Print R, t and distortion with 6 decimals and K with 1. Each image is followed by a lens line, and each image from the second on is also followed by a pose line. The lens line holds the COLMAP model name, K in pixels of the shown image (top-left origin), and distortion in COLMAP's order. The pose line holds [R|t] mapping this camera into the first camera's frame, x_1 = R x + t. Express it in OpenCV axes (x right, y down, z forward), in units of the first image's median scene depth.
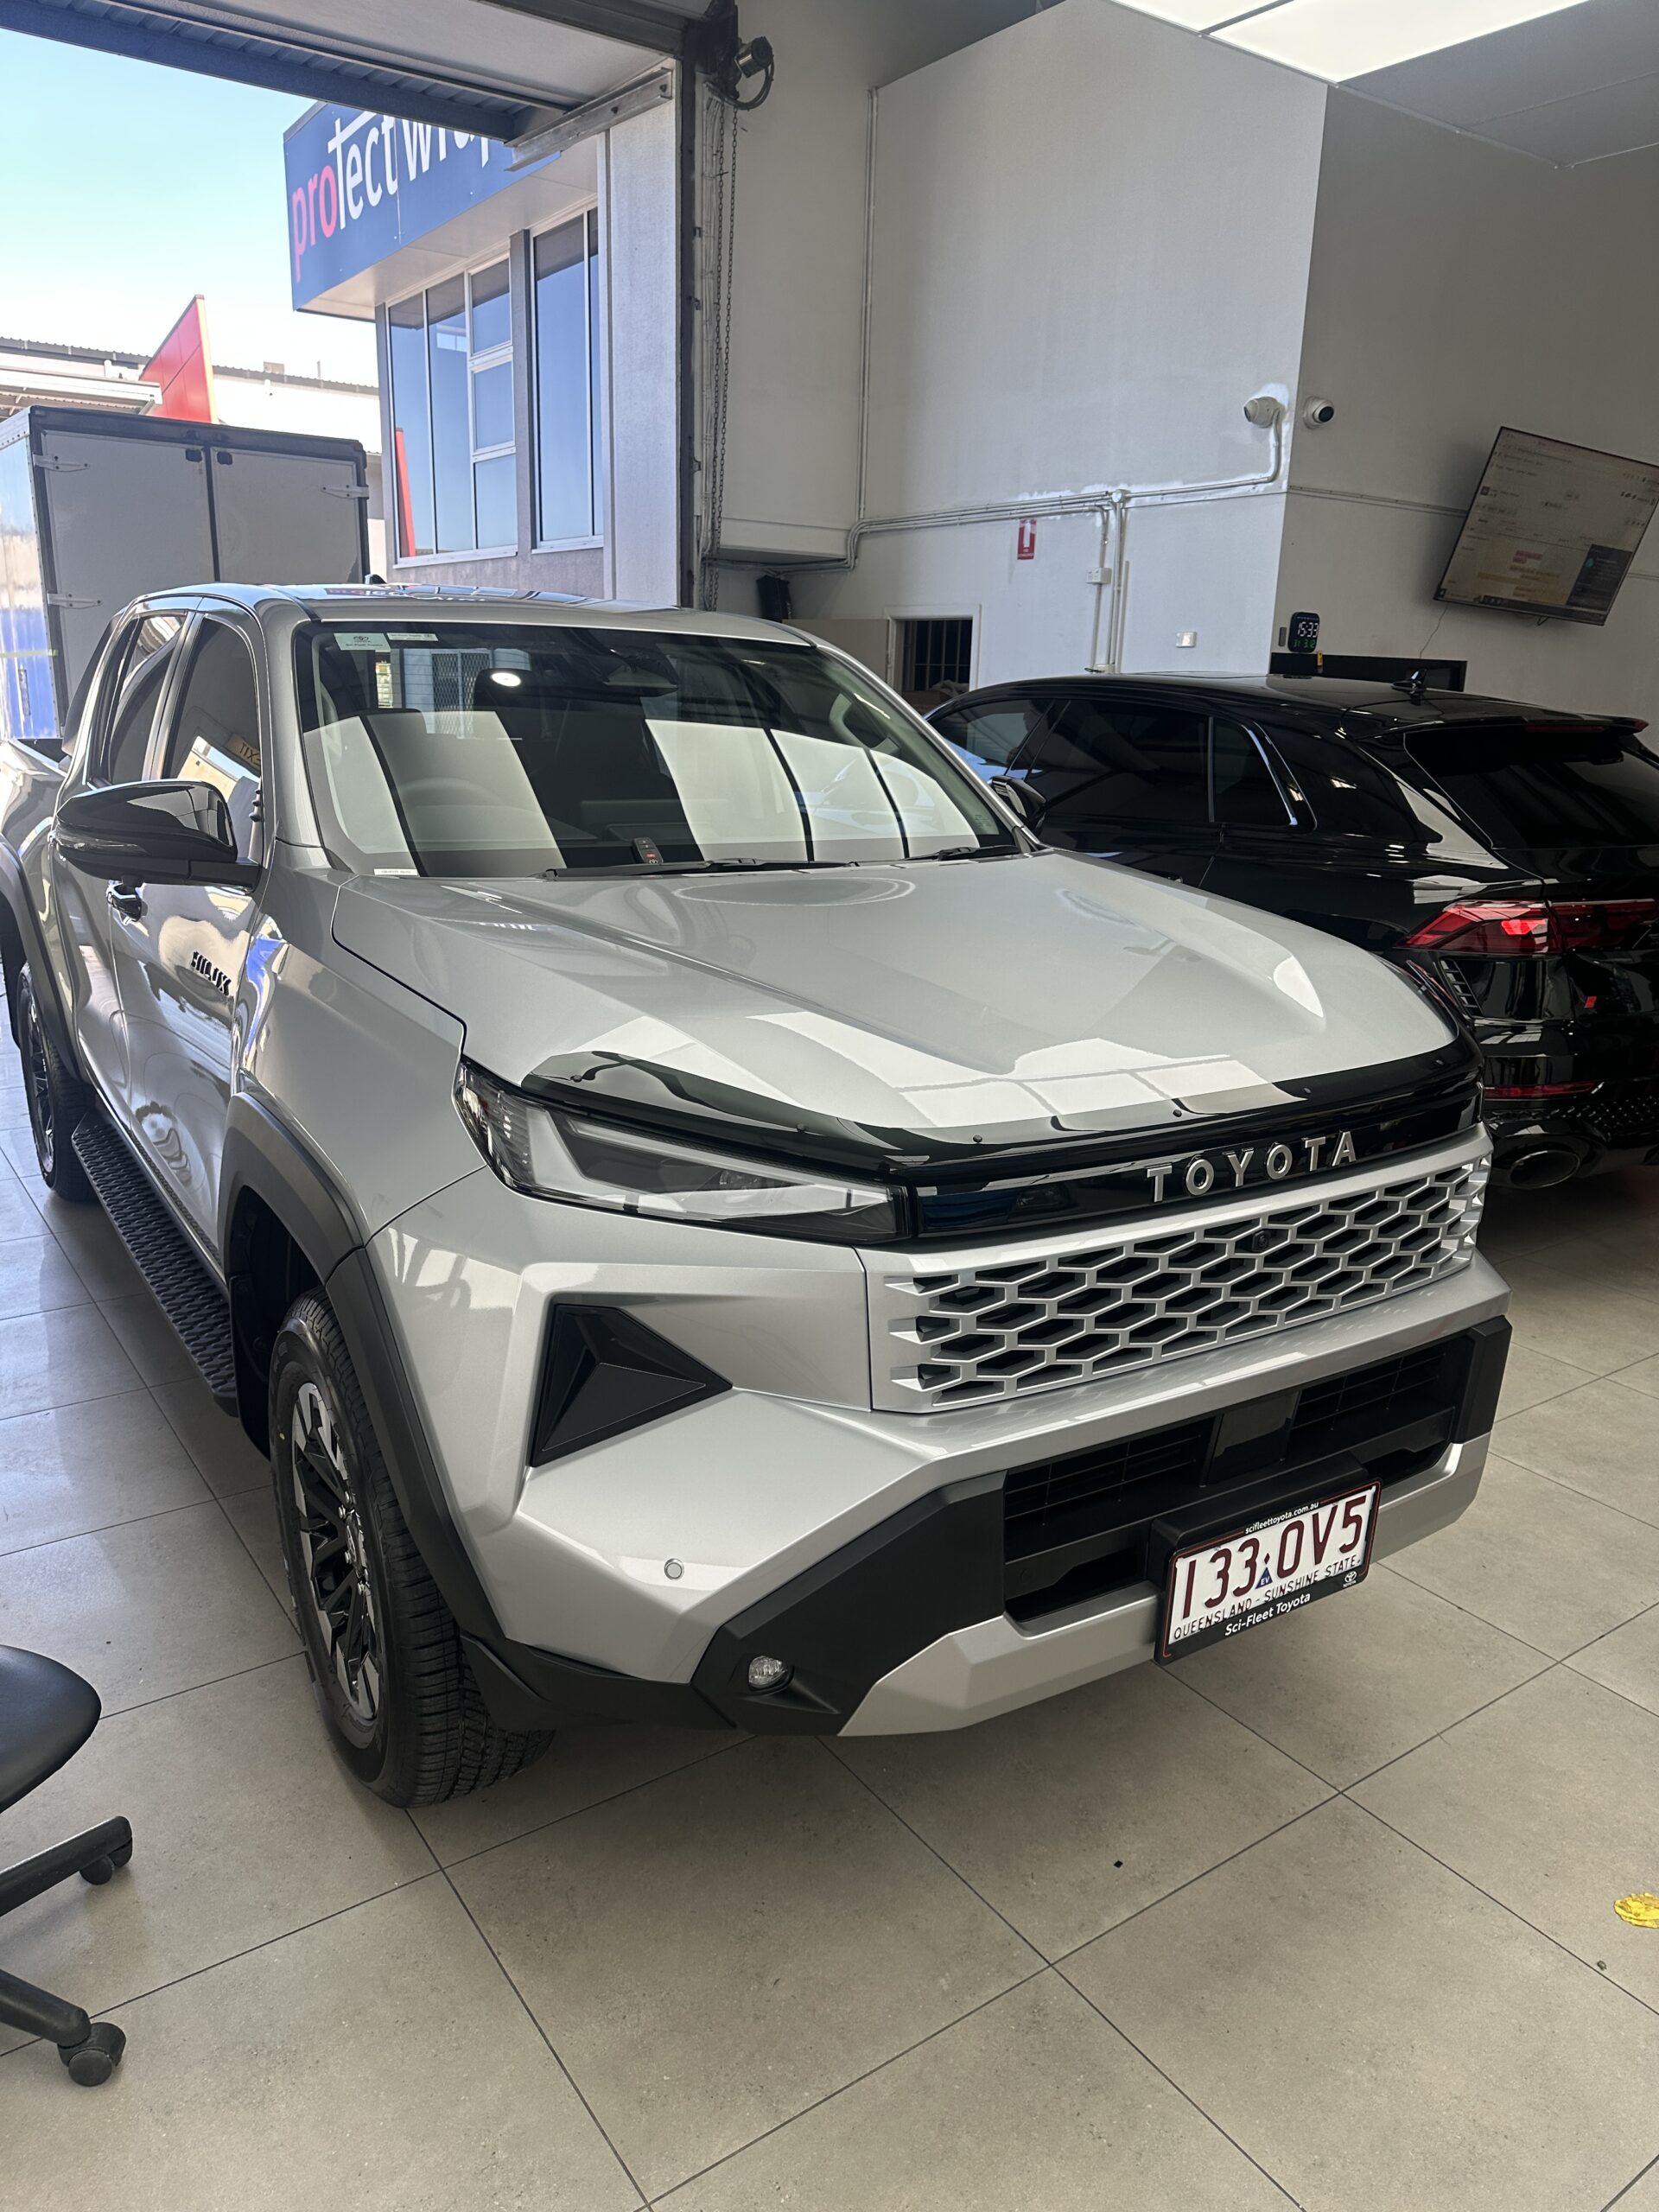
lens RADIAL K [[1560.1, 0, 825.0], [0, 1560.1, 1091.4], [0, 0, 1]] dist [0.008499, 0.001607]
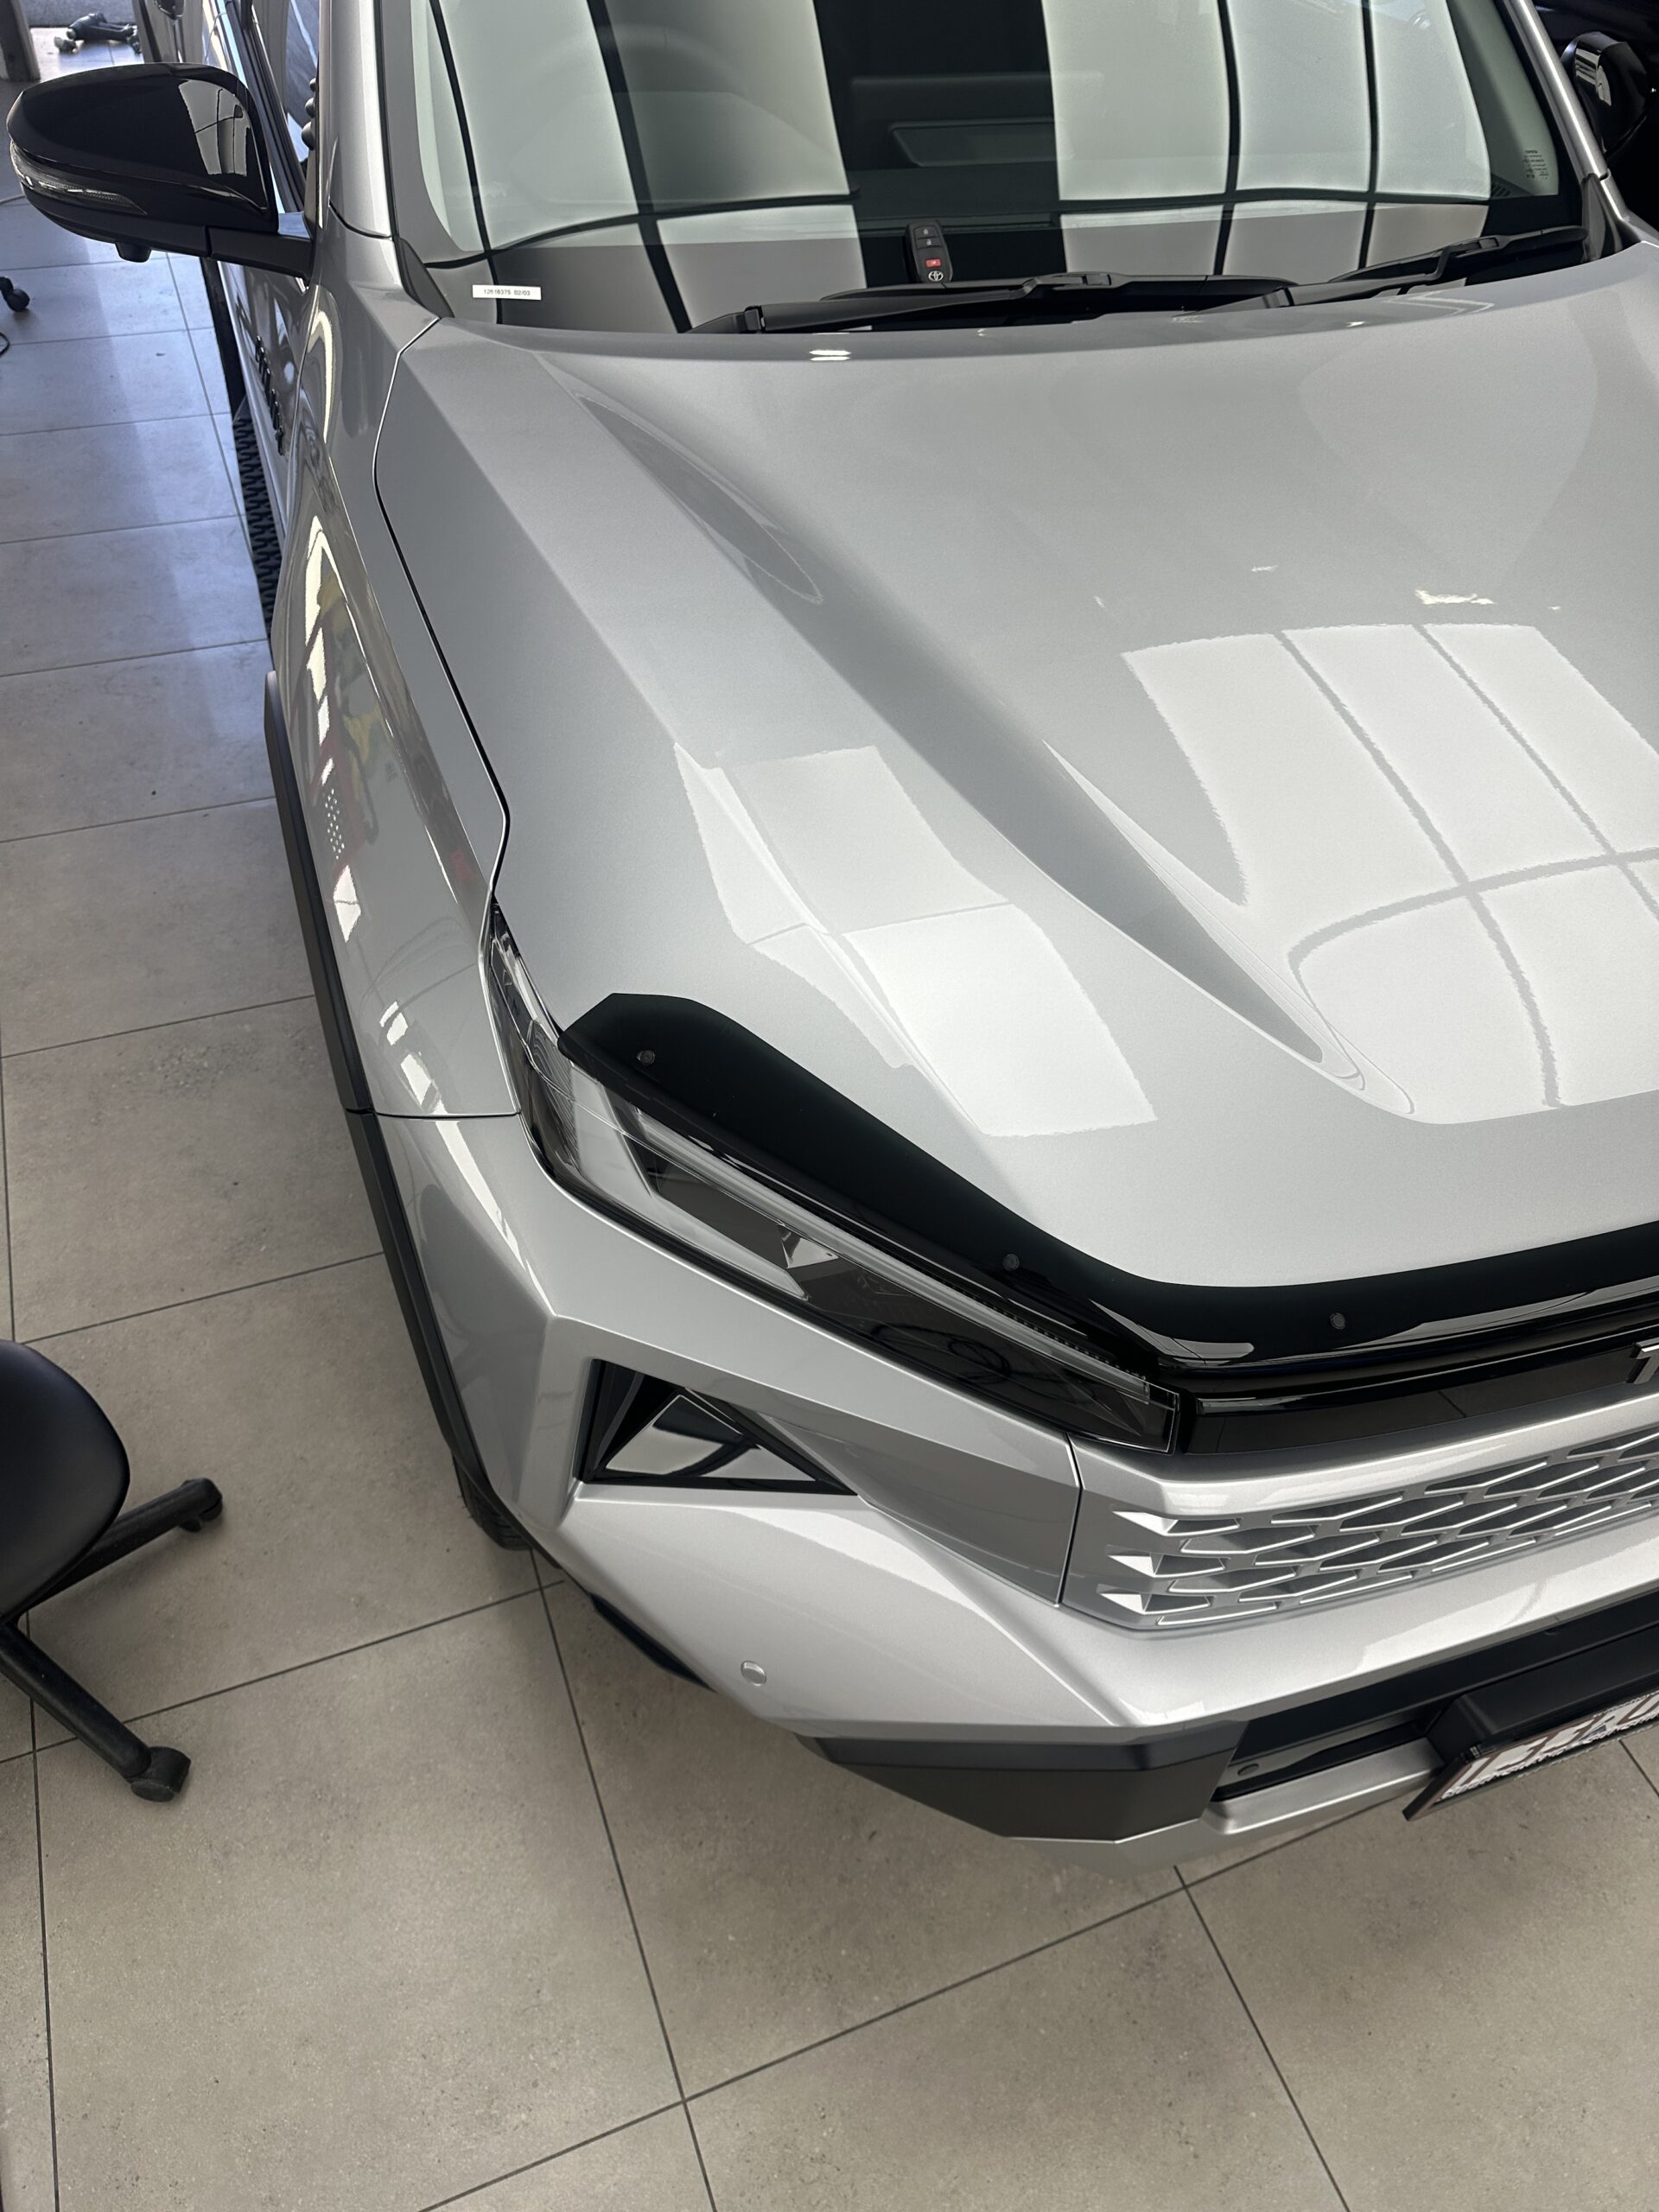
lens RADIAL K [[1576.2, 0, 829.5], [0, 1576.2, 1106.0], [0, 0, 1]] dist [0.005824, -0.007349]
pose [[0.971617, 0.191365, -0.139071, -0.009779], [-0.093131, 0.849841, 0.518745, -0.266841], [0.217458, -0.491070, 0.843542, 0.463396]]
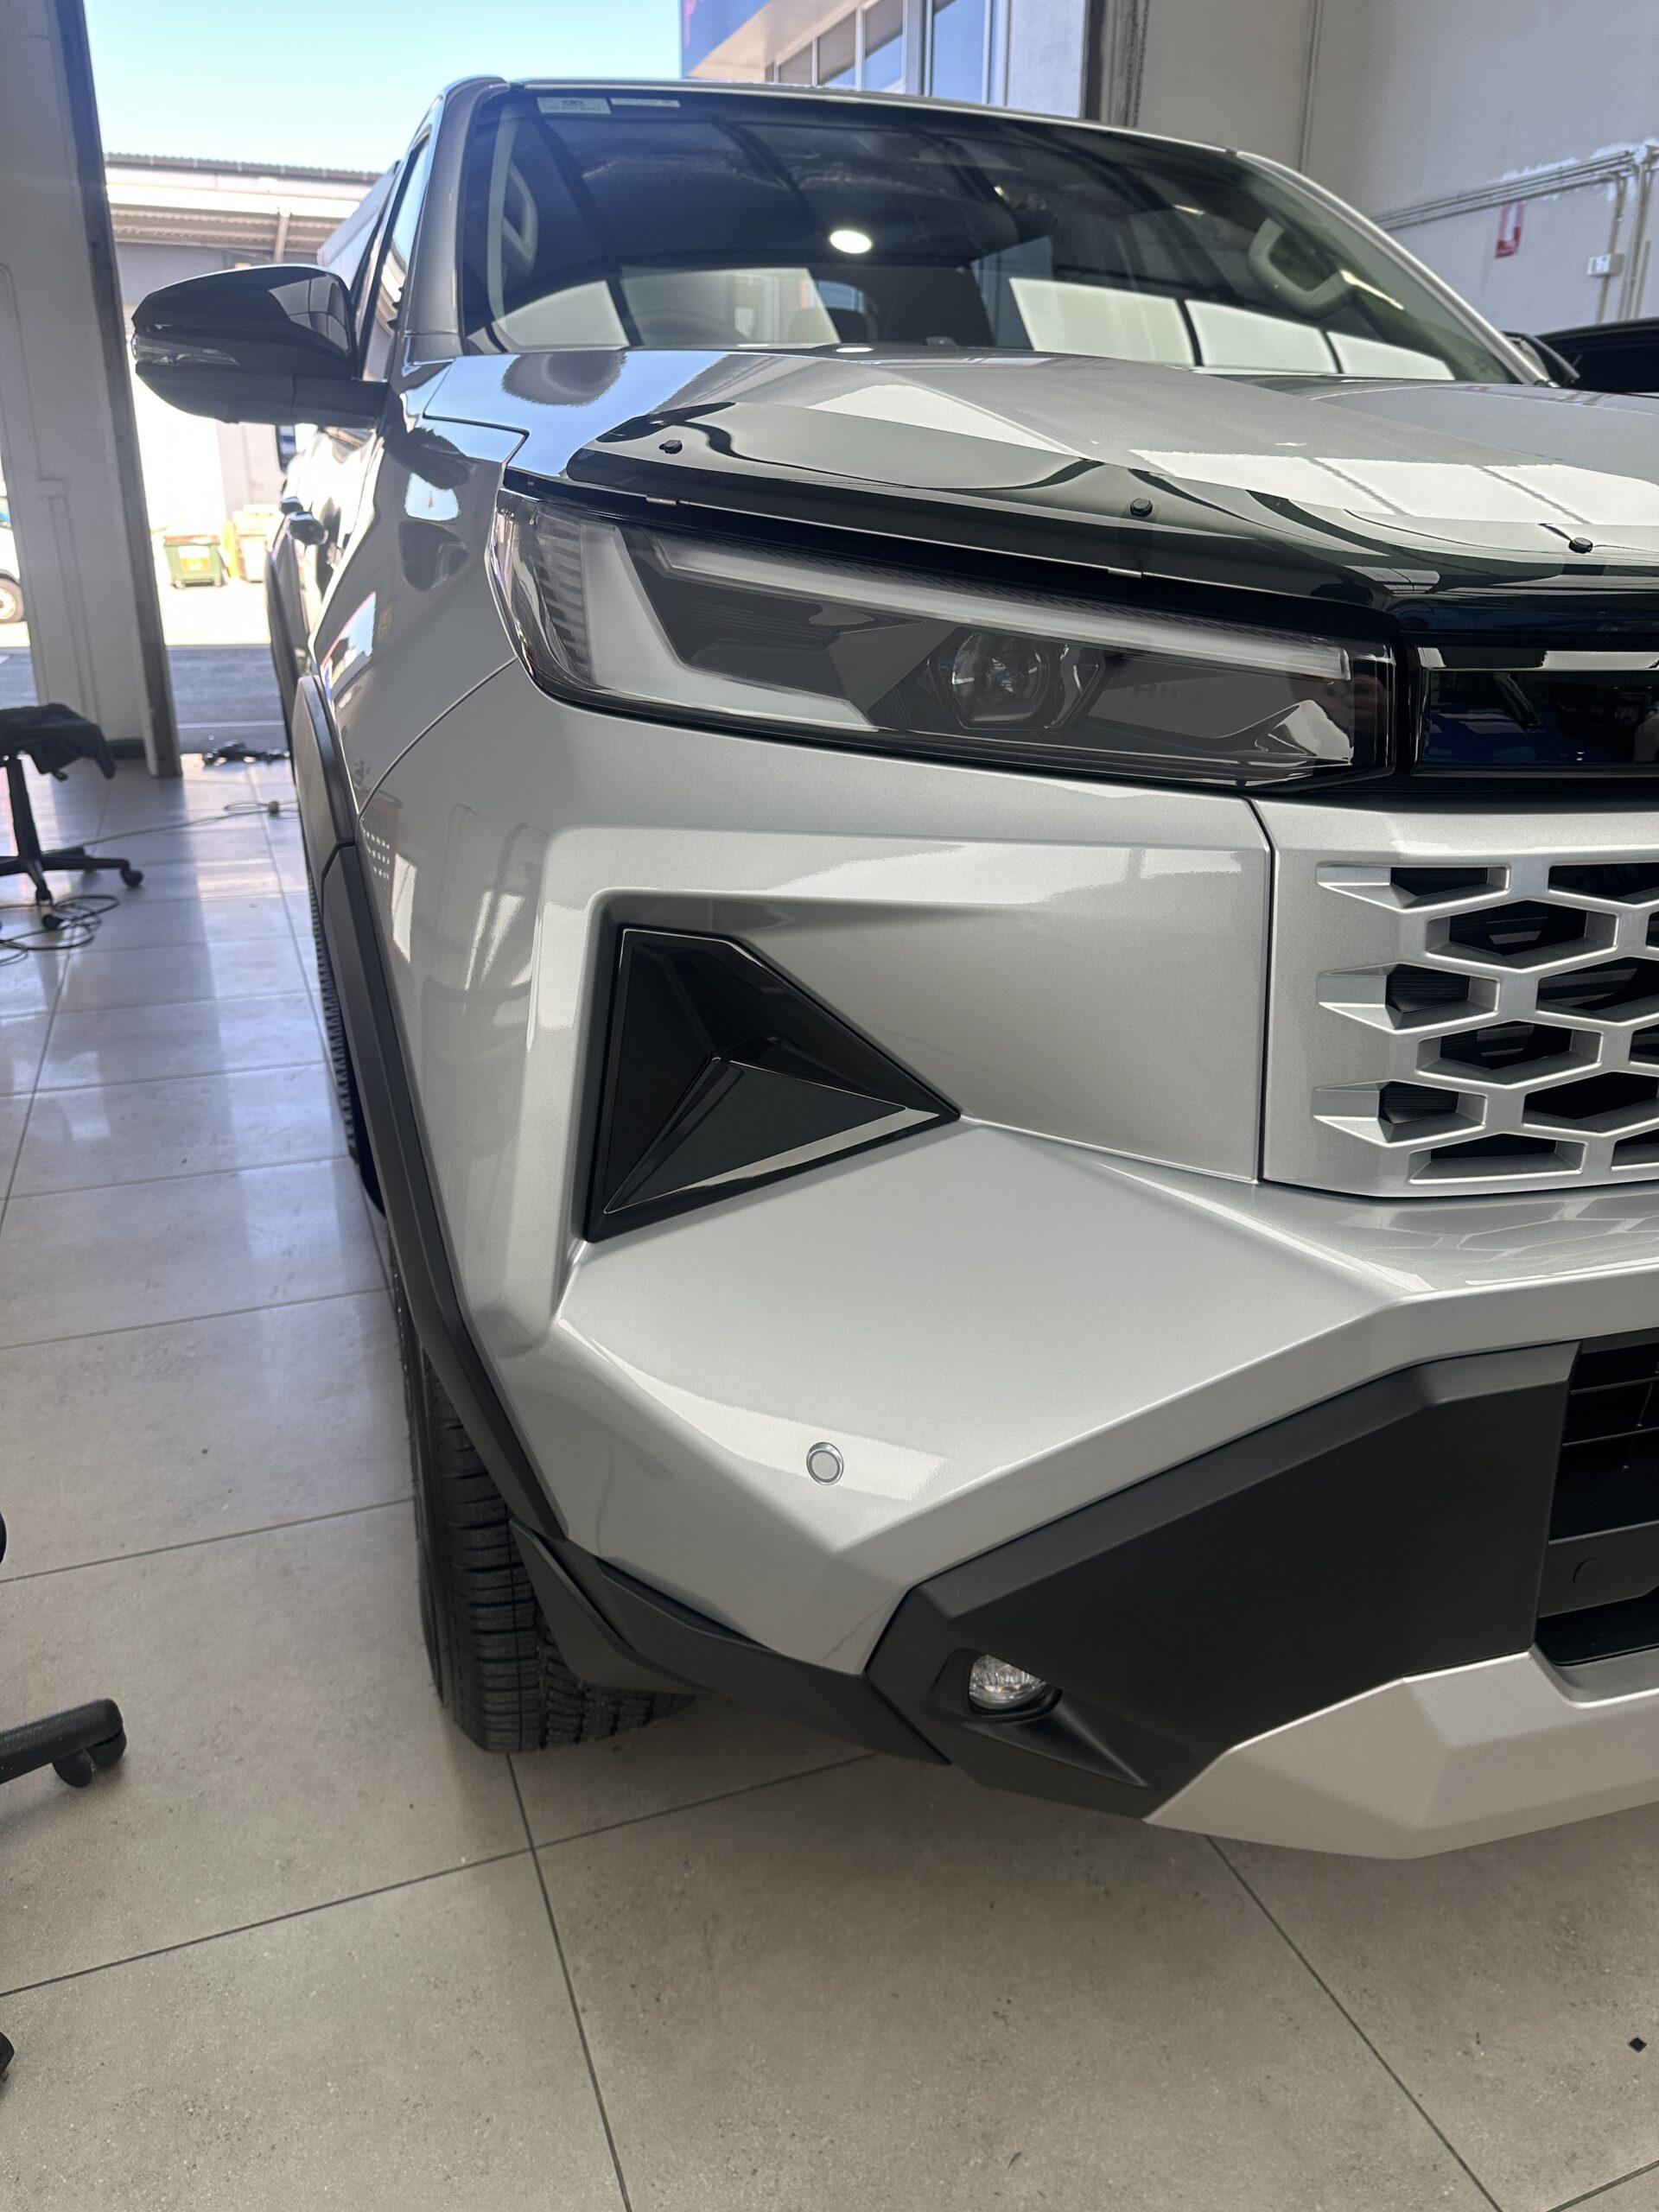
lens RADIAL K [[1571.0, 0, 818.2], [0, 1571.0, 1098.1], [0, 0, 1]] dist [-0.005874, 0.000848]
pose [[0.970302, 0.066936, -0.232453, 0.007732], [-0.045329, 0.994243, 0.097088, 0.126077], [0.237614, -0.083668, 0.967750, 0.471840]]
